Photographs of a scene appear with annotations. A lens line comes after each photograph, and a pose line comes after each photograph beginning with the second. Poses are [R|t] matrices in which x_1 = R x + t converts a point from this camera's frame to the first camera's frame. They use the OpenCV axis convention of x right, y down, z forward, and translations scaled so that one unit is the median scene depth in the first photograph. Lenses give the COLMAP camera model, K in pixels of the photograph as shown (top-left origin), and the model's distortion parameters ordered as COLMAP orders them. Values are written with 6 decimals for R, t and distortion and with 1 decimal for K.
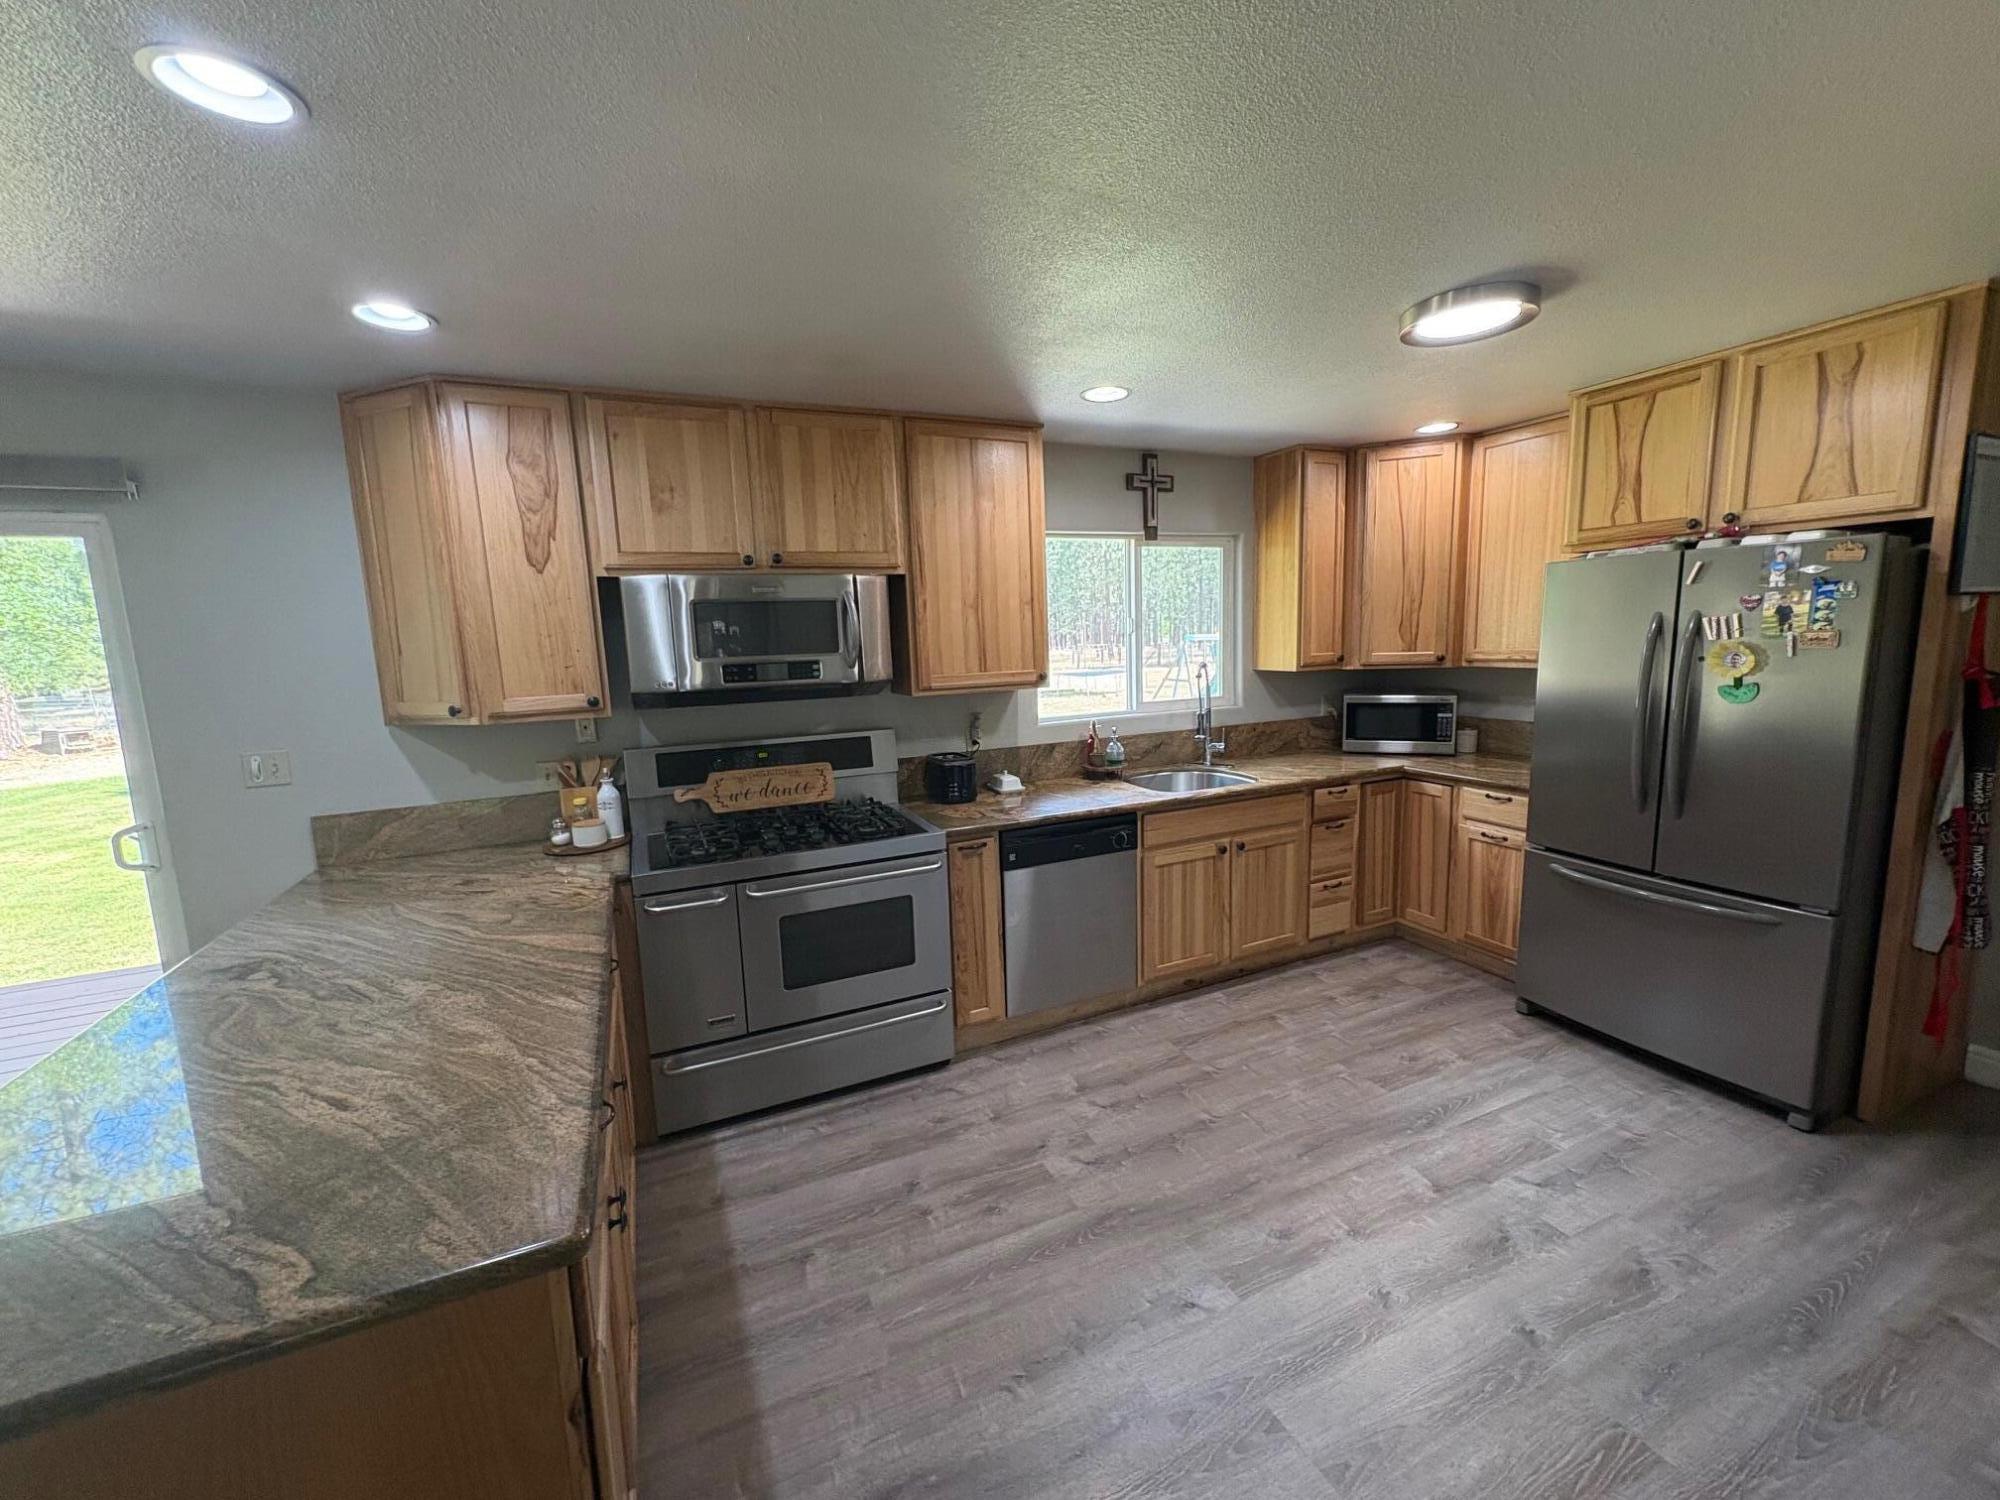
lens RADIAL K [[797.0, 0, 998.6], [0, 797.0, 745.8], [0, 0, 1]] dist [-0.000629, 0.000305]
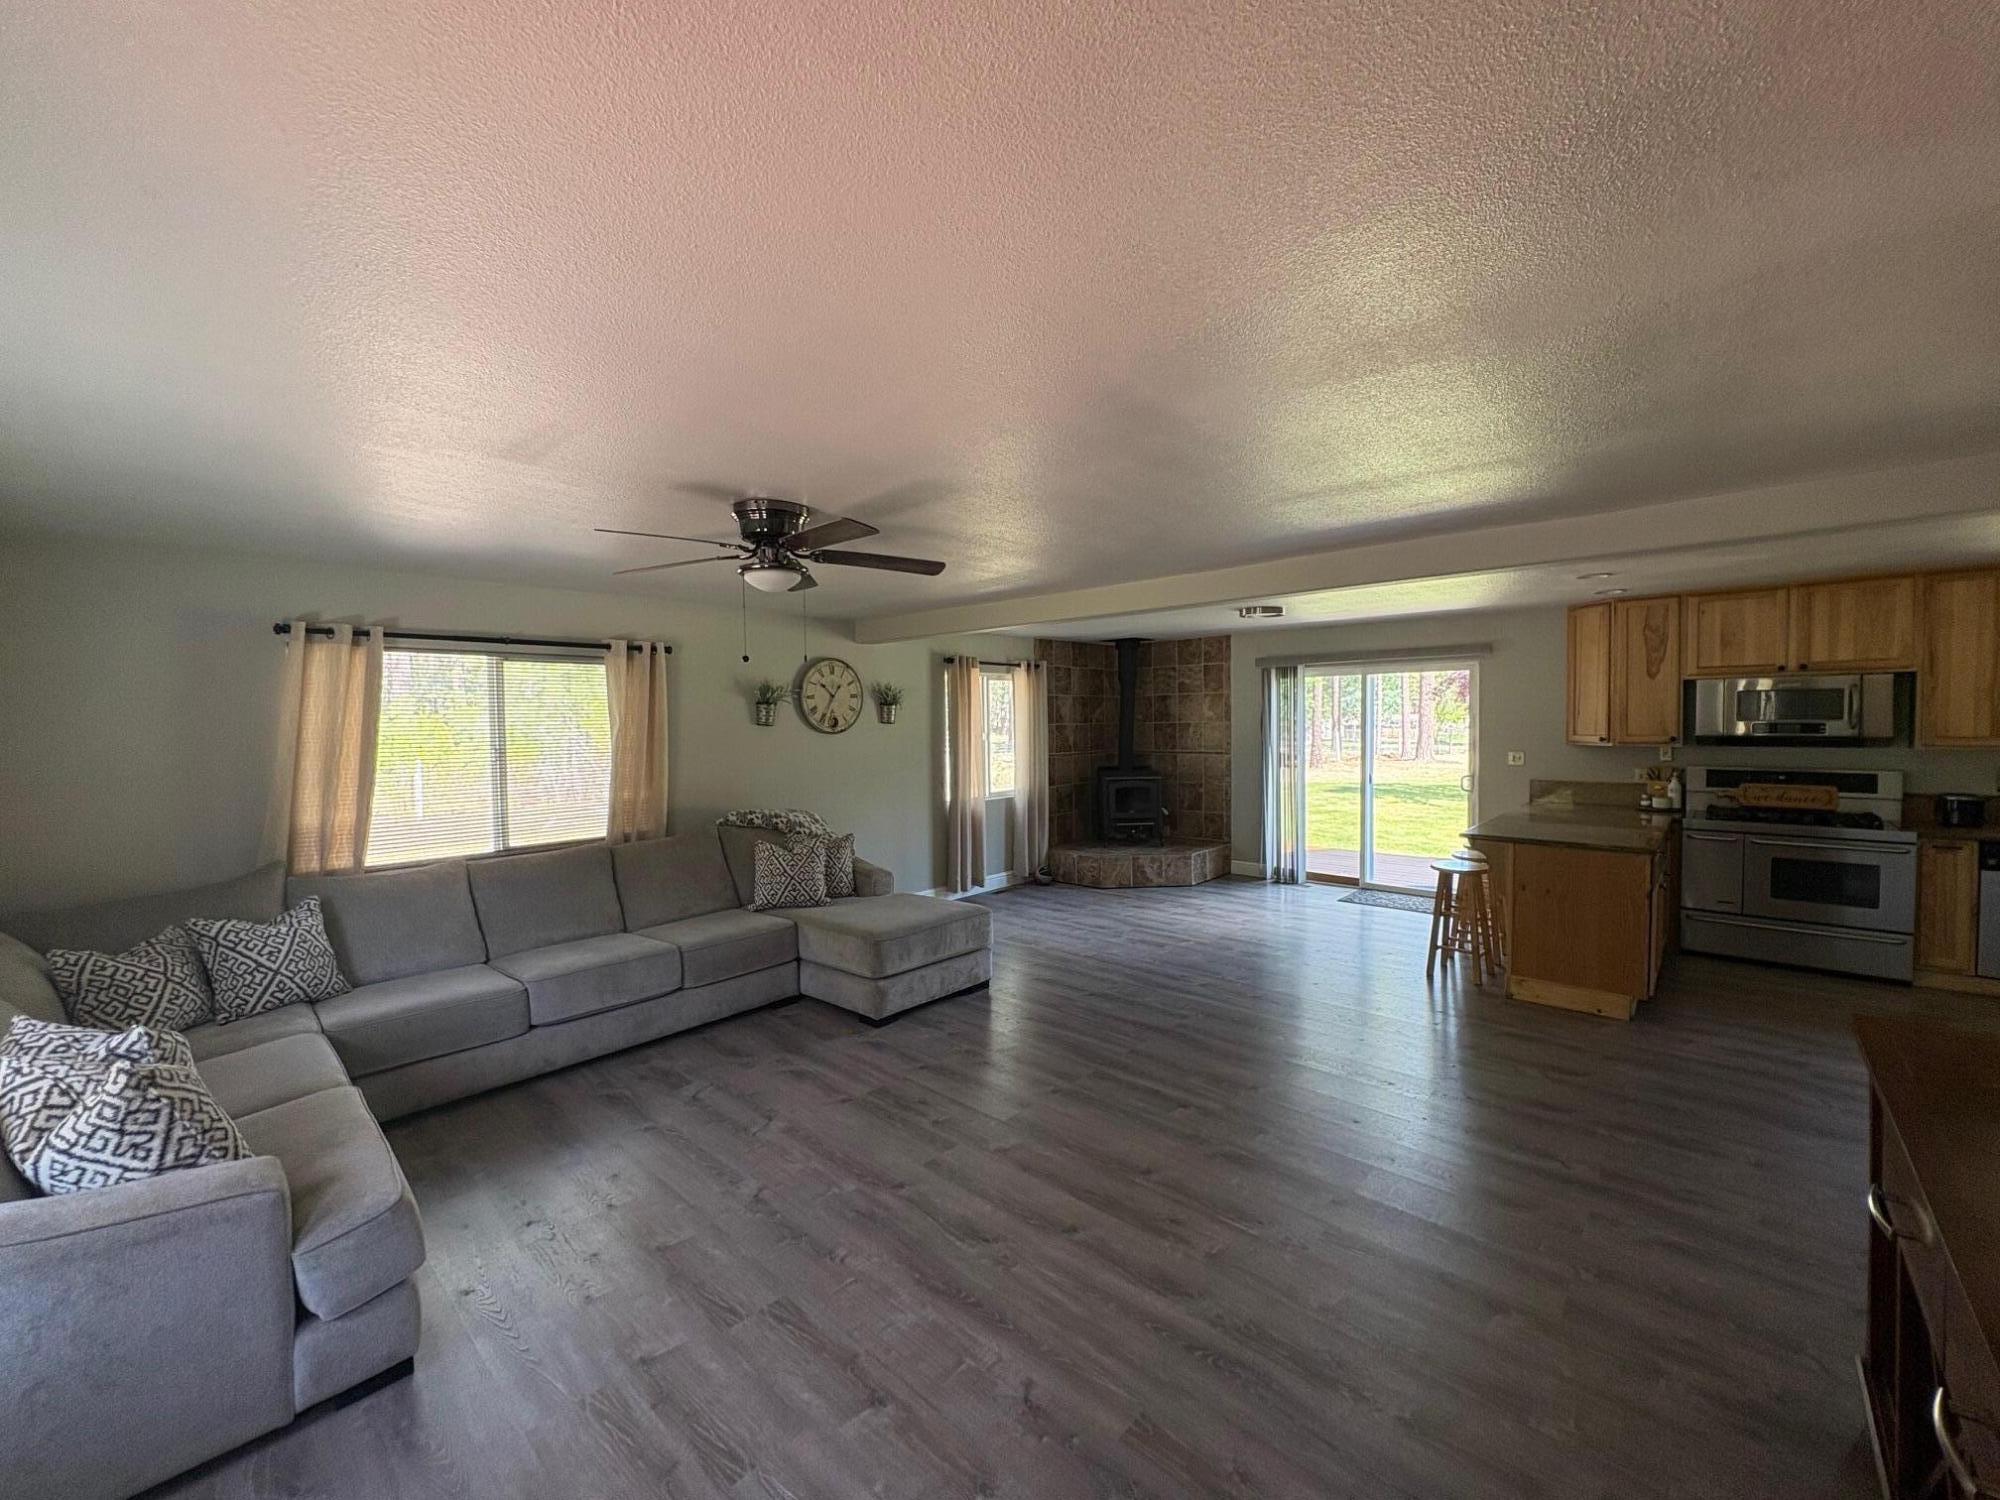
lens RADIAL K [[797.0, 0, 998.6], [0, 797.0, 745.8], [0, 0, 1]] dist [-0.000629, 0.000305]
pose [[0.394697, 0.061928, -0.916722, 0.620210], [-0.127705, 0.991739, 0.012012, 0.142247], [0.909893, 0.112329, 0.399346, -1.256910]]
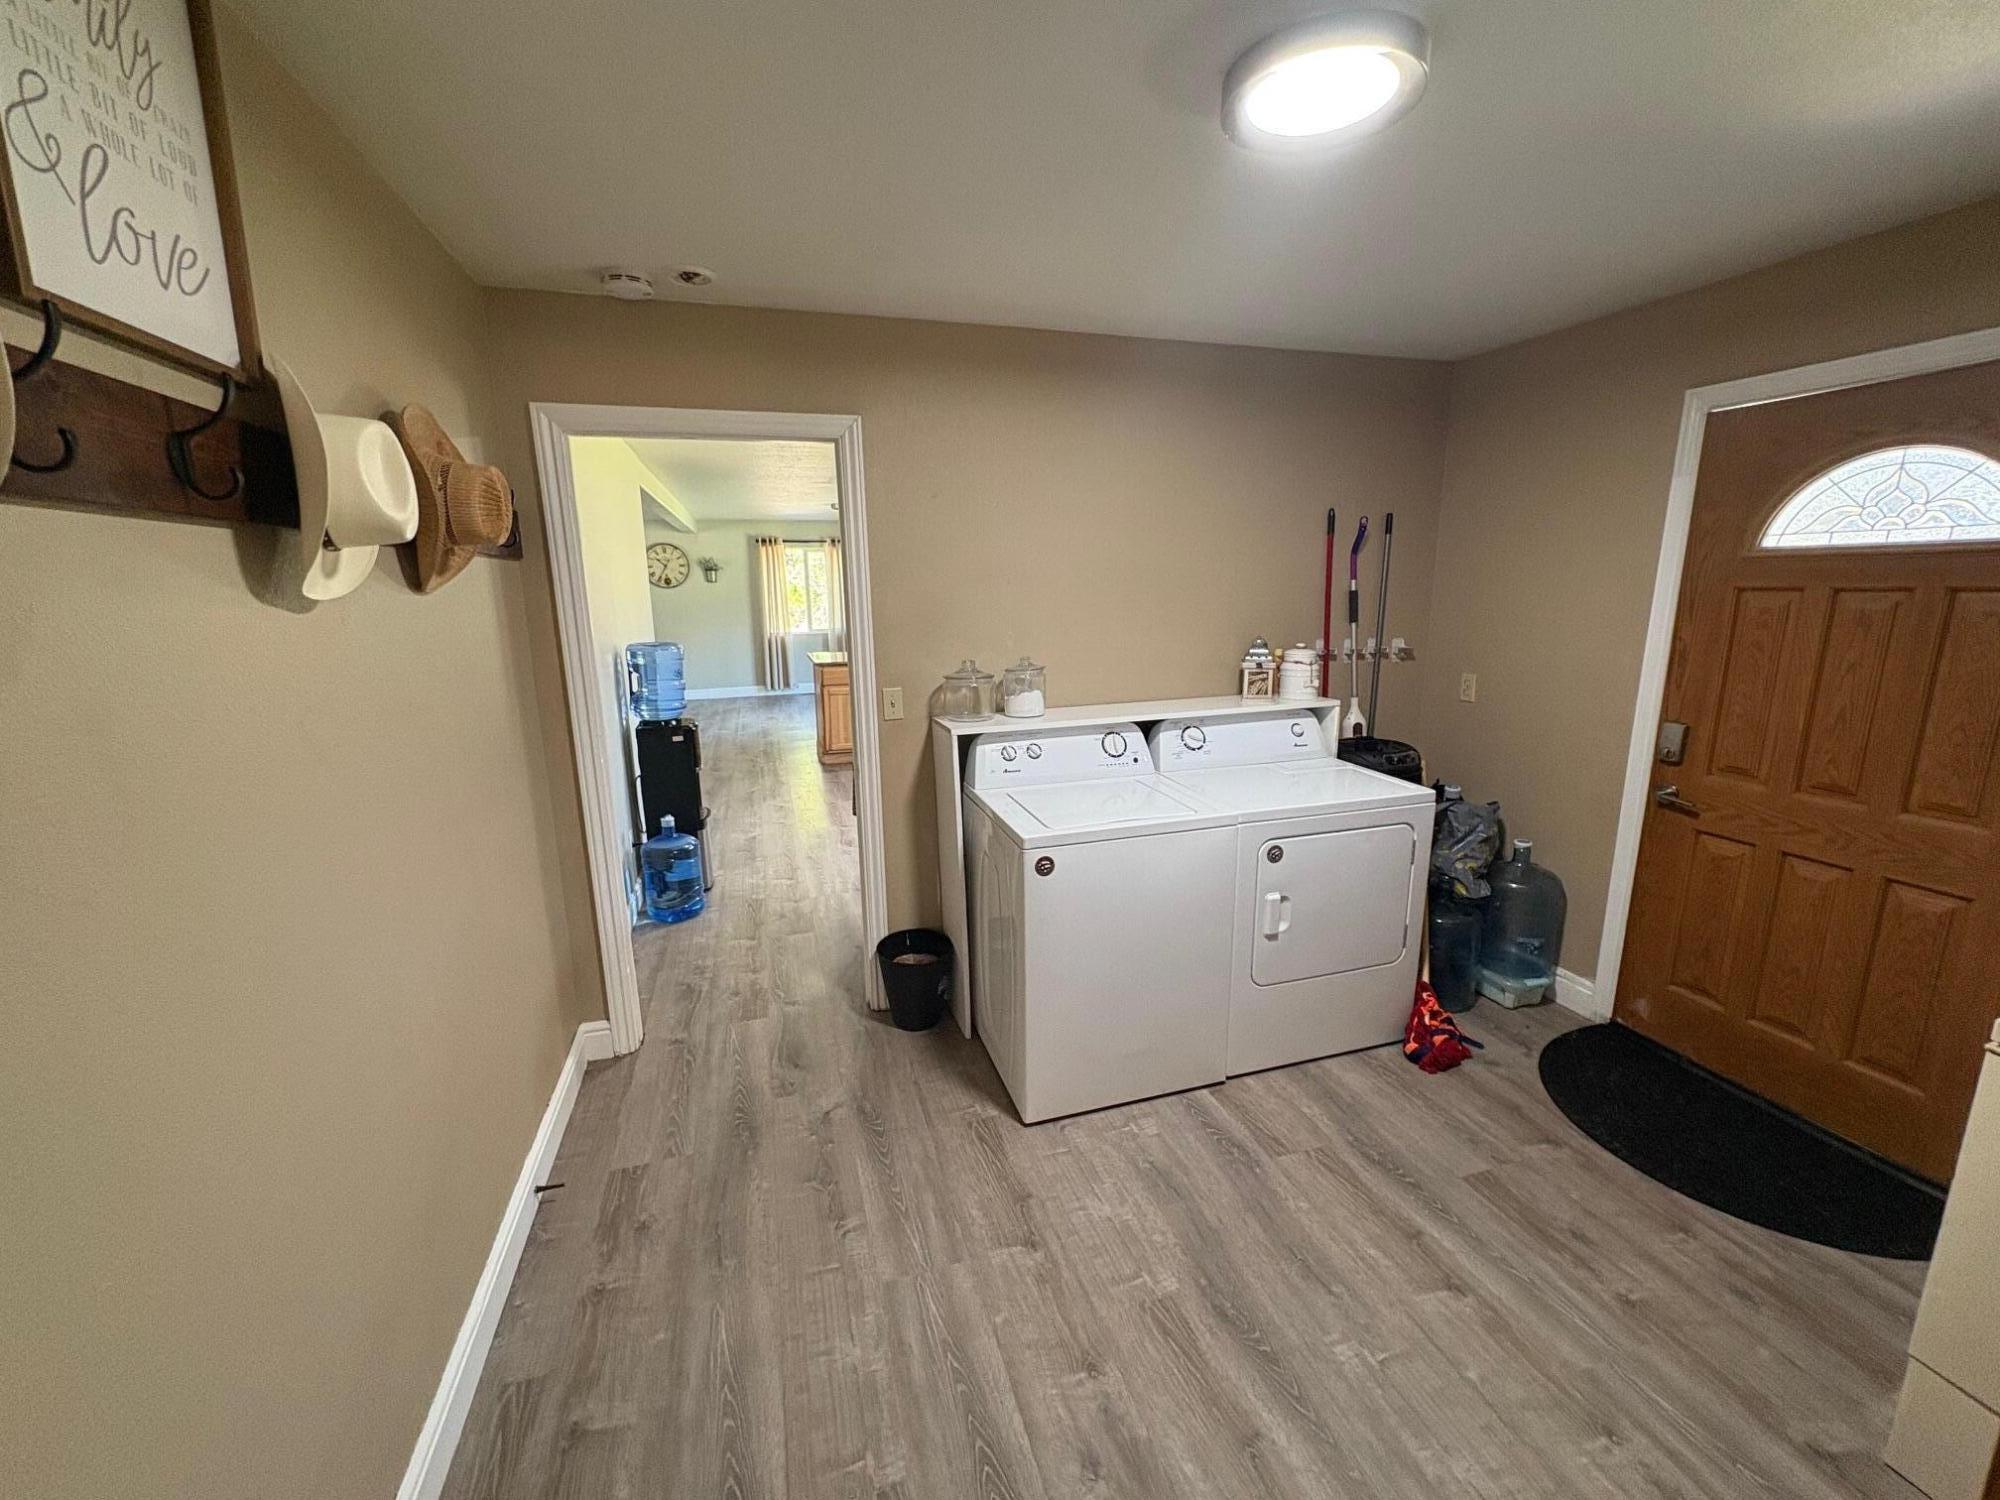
lens RADIAL K [[797.0, 0, 998.6], [0, 797.0, 745.8], [0, 0, 1]] dist [-0.000629, 0.000305]
pose [[-0.124956, 0.239116, -0.962917, 1.994760], [-0.116506, 0.960273, 0.253578, -0.207907], [0.985298, 0.143872, -0.092134, 1.056023]]
